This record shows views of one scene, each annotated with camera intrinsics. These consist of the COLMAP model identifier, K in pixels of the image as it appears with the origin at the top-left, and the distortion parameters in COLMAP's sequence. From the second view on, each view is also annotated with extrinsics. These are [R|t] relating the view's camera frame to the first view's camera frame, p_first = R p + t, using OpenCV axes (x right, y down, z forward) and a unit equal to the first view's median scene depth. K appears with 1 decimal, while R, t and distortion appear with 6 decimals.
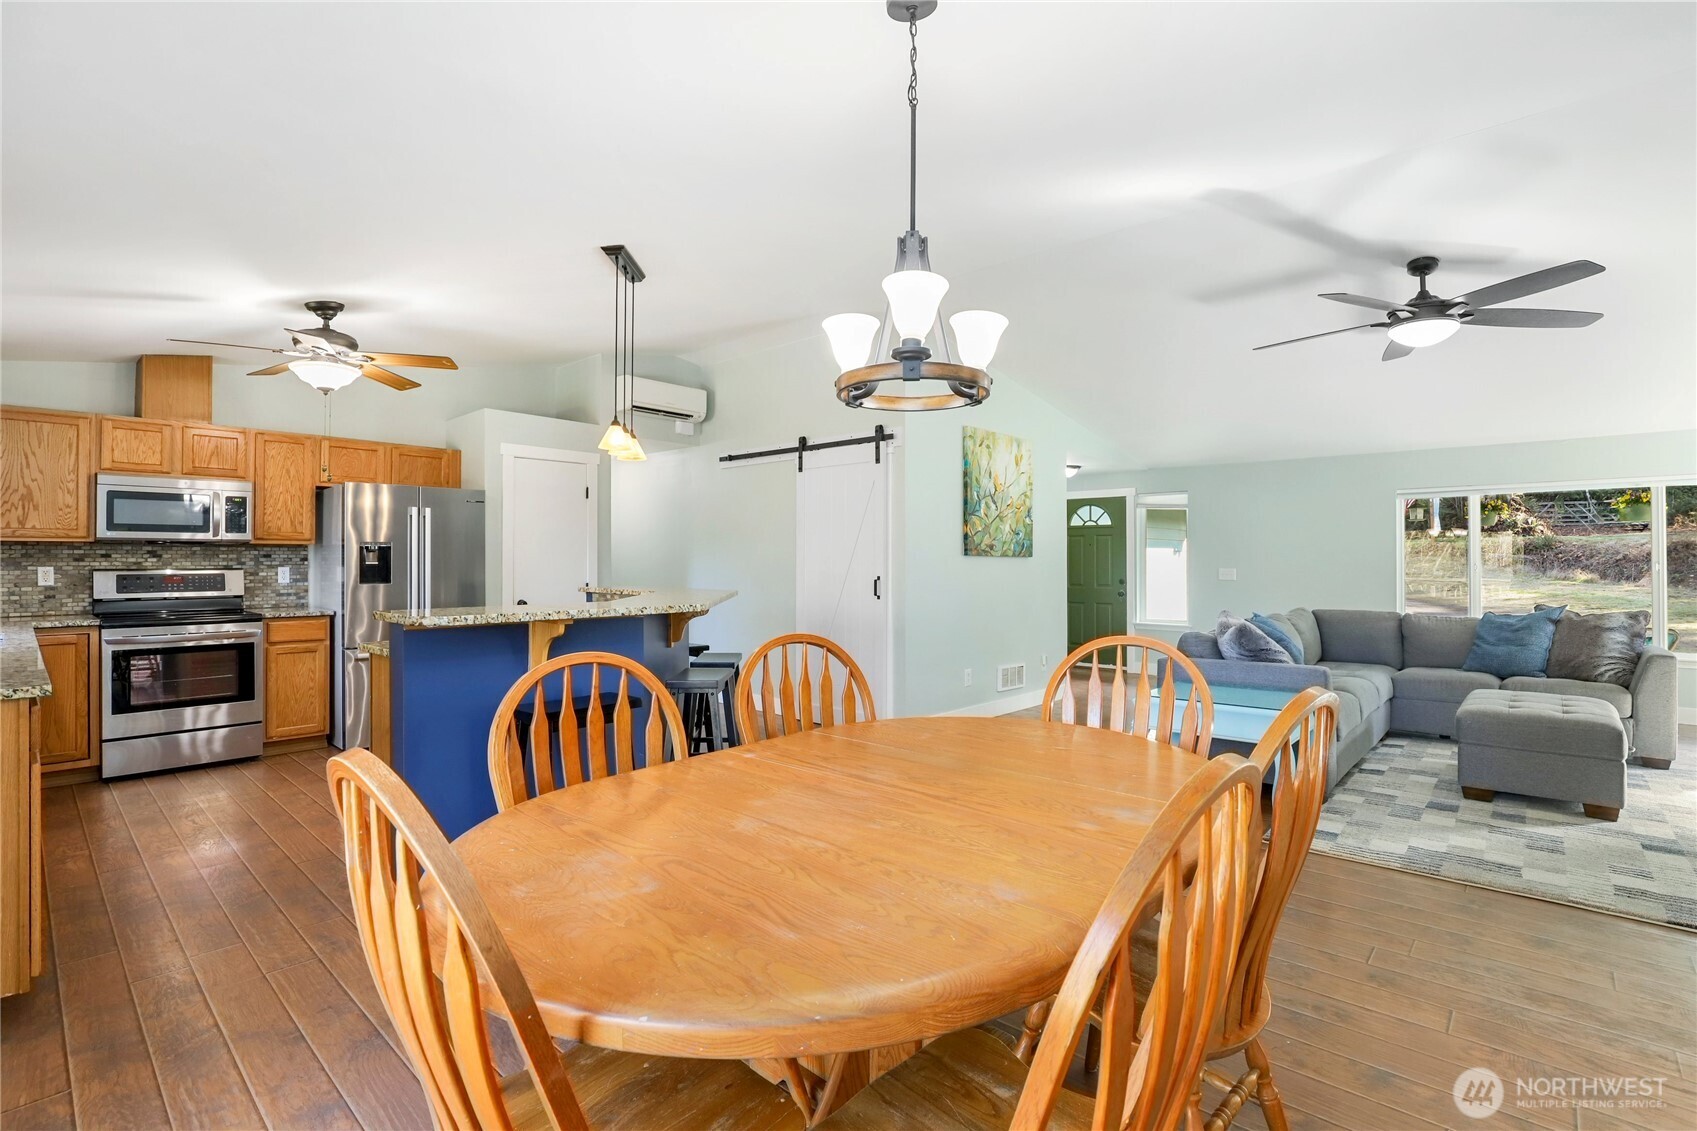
lens RADIAL K [[763.9, 0, 846.3], [0, 763.9, 568.8], [0, 0, 1]] dist [0.002443, -0.000792]
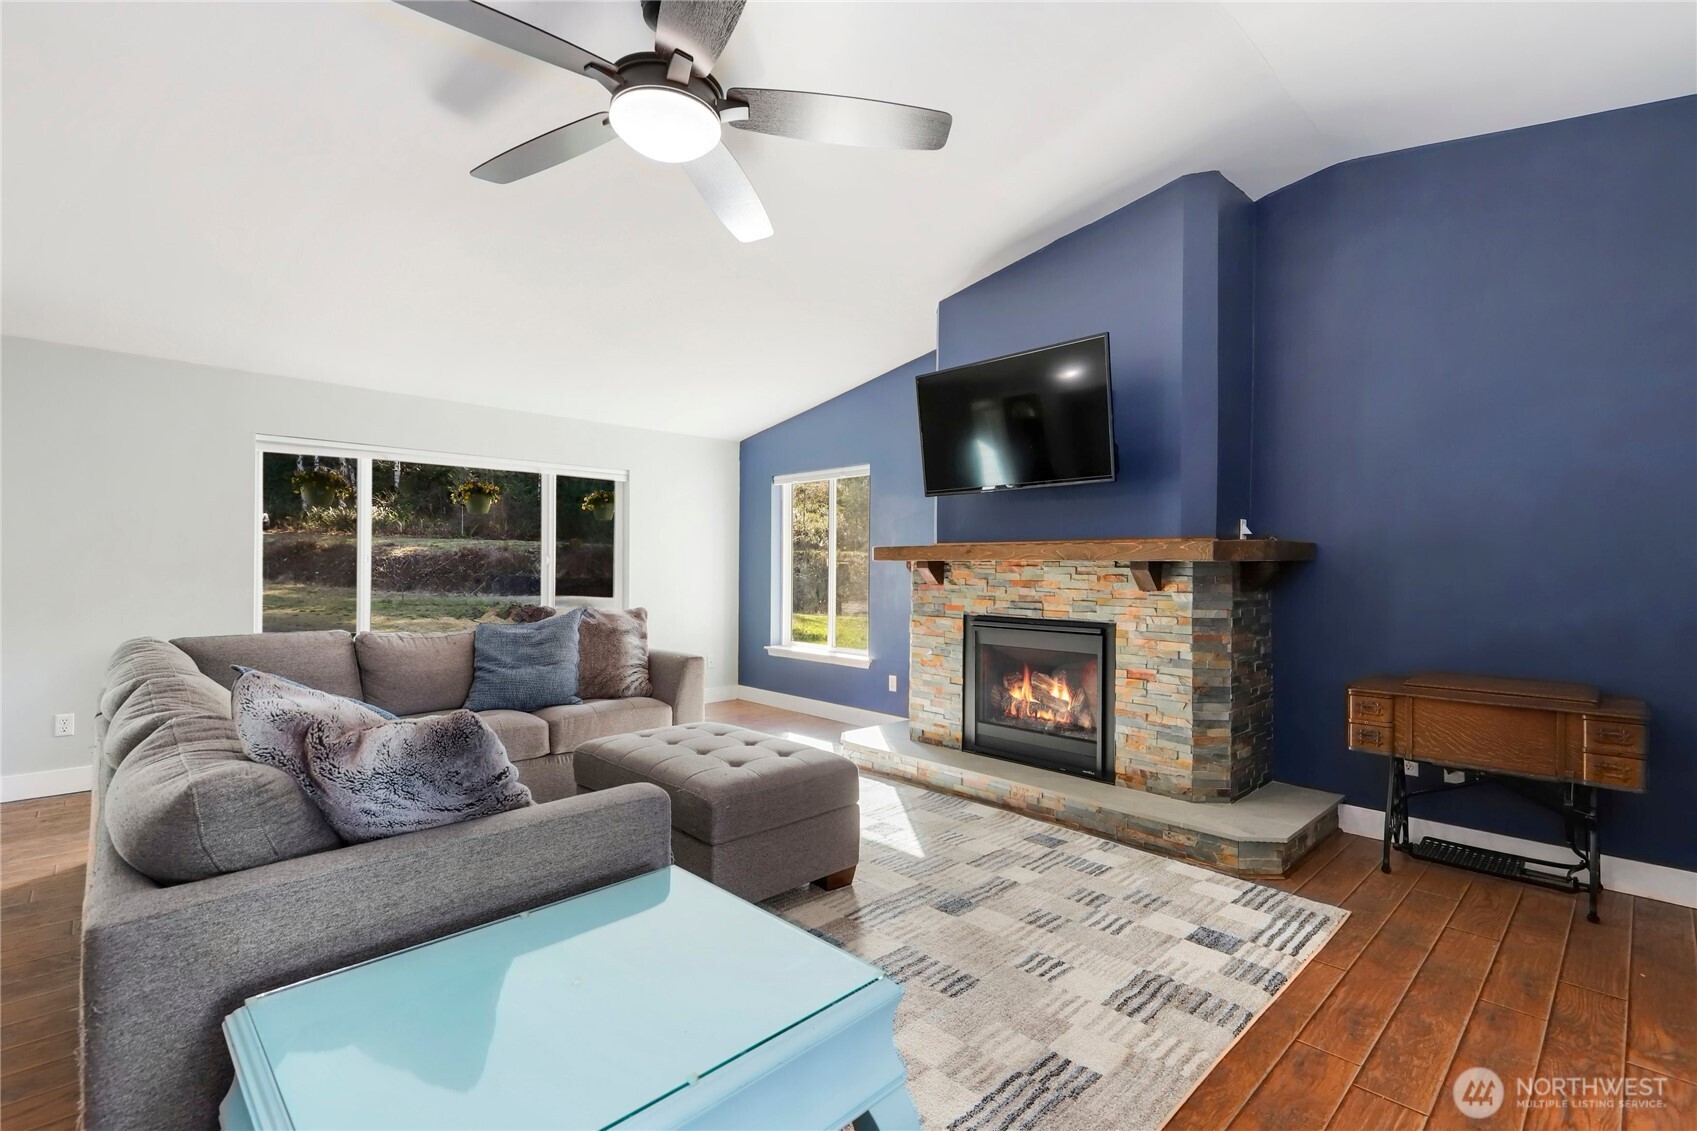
lens RADIAL K [[763.9, 0, 846.3], [0, 763.9, 568.8], [0, 0, 1]] dist [0.002443, -0.000792]
pose [[0.062581, -0.002714, 0.998036, 0.175075], [-0.000092, 0.999996, 0.002725, 0.006952], [-0.998040, -0.000263, 0.062580, 0.713976]]
